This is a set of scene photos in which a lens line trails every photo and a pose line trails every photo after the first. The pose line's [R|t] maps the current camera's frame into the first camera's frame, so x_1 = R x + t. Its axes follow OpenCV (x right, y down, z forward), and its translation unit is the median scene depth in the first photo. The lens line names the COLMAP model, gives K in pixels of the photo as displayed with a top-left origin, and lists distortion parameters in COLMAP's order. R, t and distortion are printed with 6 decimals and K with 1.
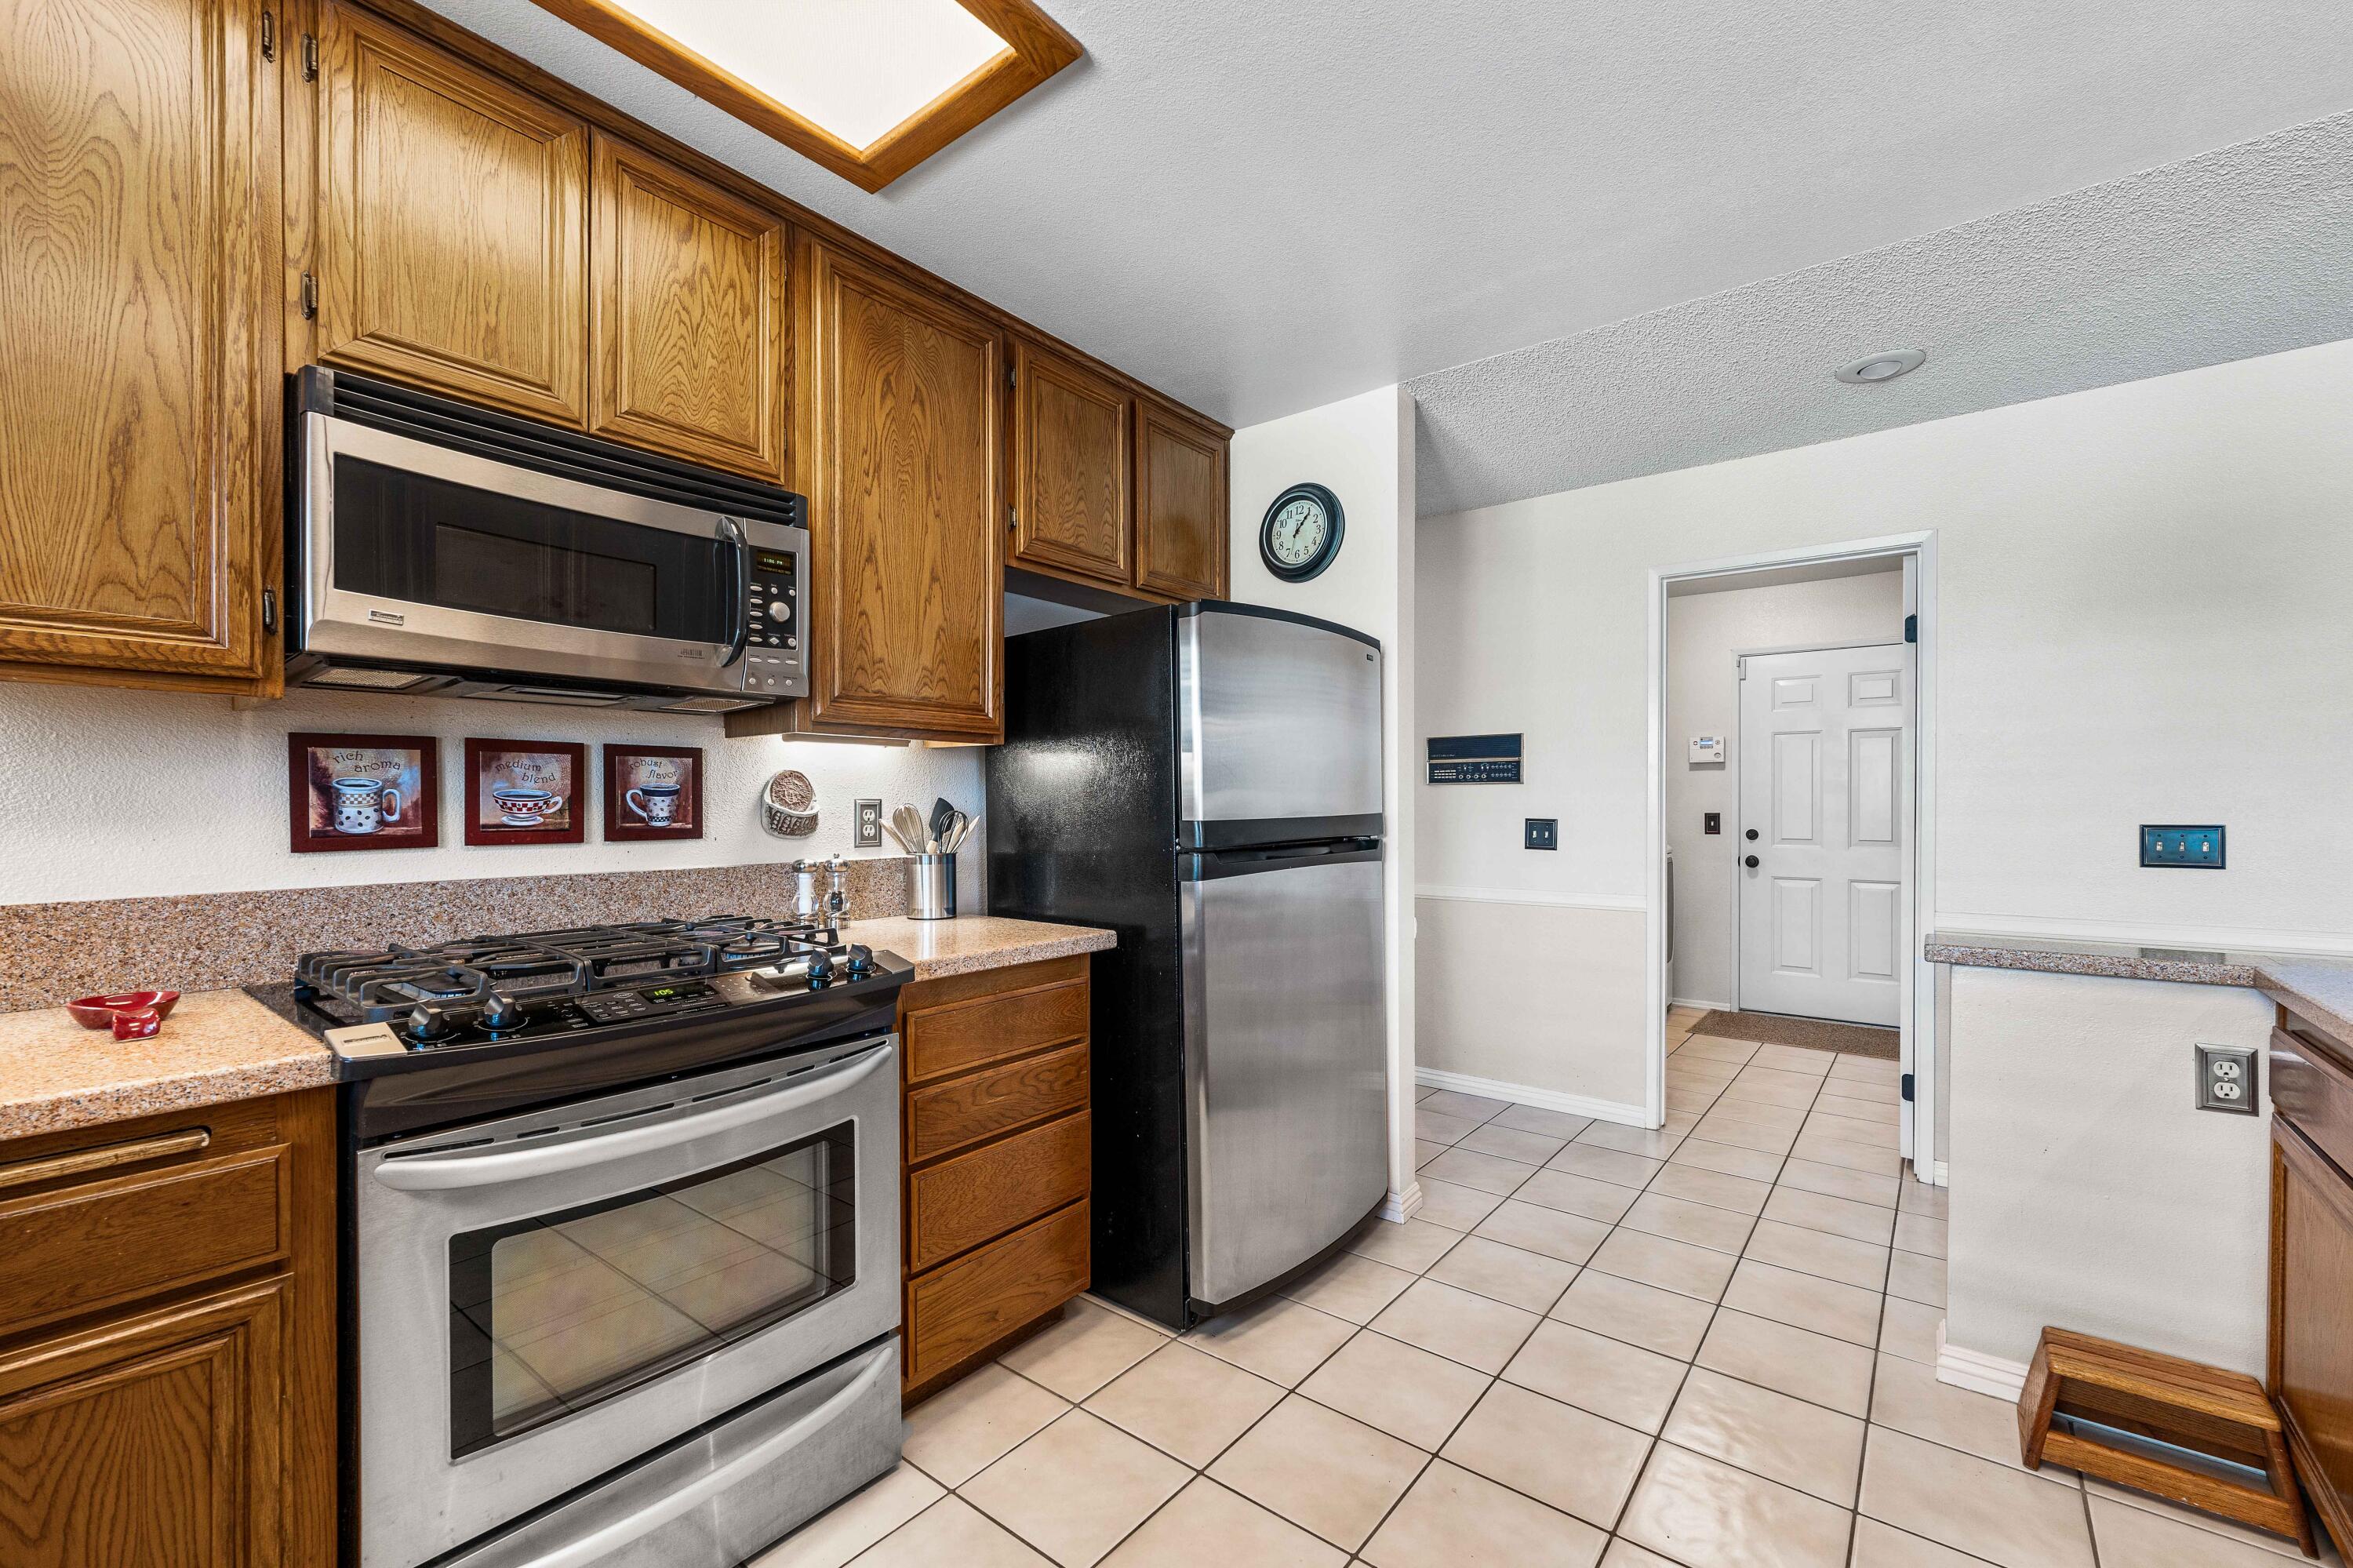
lens RADIAL K [[980.8, 0, 1200.1], [0, 980.8, 807.1], [0, 0, 1]] dist [-0.001313, -0.000099]
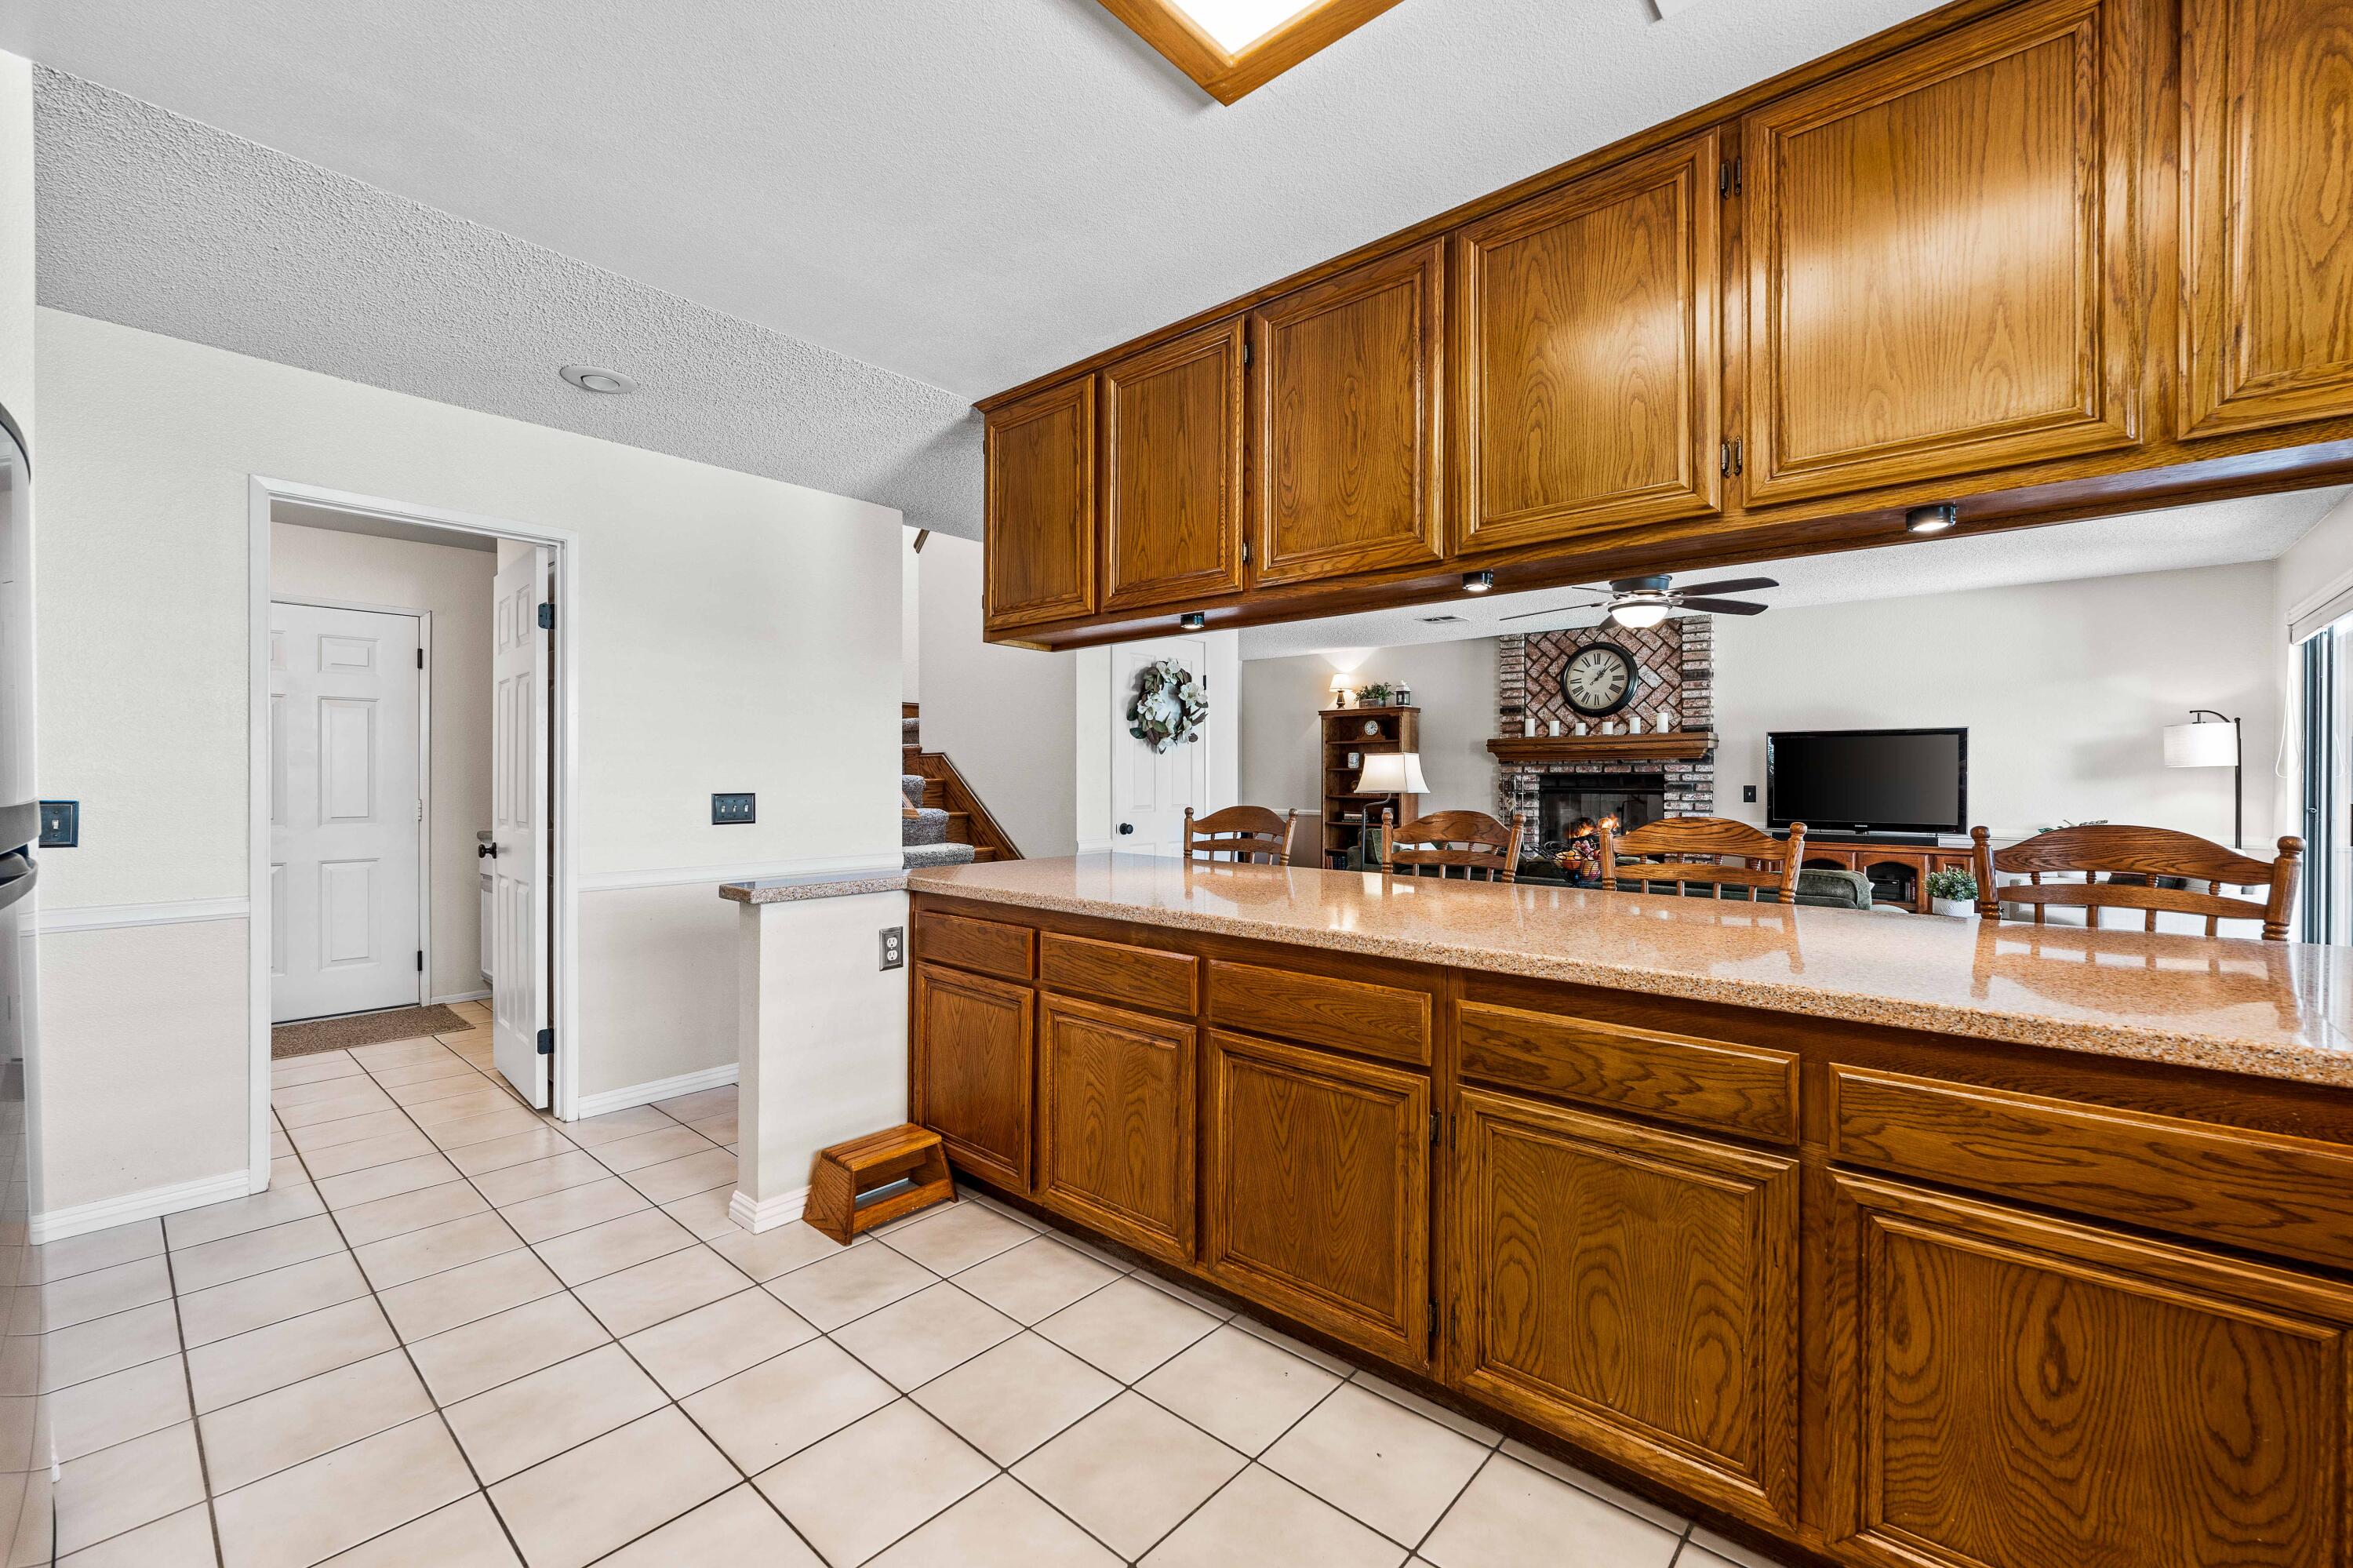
lens RADIAL K [[957.6, 0, 1176.5], [0, 957.6, 784.0], [0, 0, 1]] dist [0.000142, -0.000075]
pose [[0.065419, -0.004560, 0.997847, -0.462509], [0.003058, 0.999986, 0.004369, 0.000807], [-0.997853, 0.002766, 0.065432, 0.393559]]
